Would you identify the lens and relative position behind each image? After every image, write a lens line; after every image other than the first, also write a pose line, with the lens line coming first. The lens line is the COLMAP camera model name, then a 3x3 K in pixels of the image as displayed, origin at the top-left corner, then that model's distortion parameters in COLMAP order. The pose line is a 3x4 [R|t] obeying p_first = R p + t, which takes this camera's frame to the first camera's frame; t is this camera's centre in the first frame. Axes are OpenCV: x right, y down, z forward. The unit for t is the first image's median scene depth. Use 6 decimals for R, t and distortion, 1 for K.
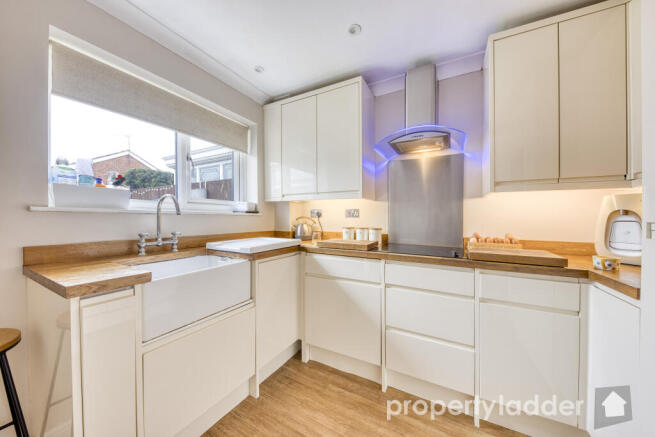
lens RADIAL K [[228.4, 0, 331.9], [0, 228.4, 218.0], [0, 0, 1]] dist [0.000059, -0.000073]
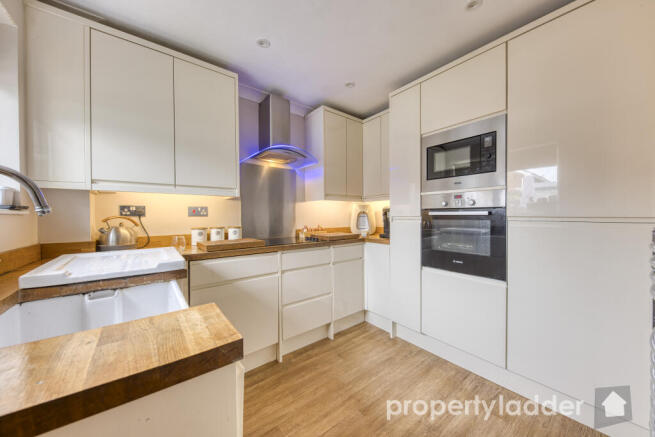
lens RADIAL K [[228.4, 0, 331.9], [0, 228.4, 218.0], [0, 0, 1]] dist [0.000059, -0.000073]
pose [[0.392176, -0.015394, 0.919761, -0.653979], [0.011783, 0.999862, 0.011710, -0.001161], [-0.919815, 0.006246, 0.392304, 0.243619]]
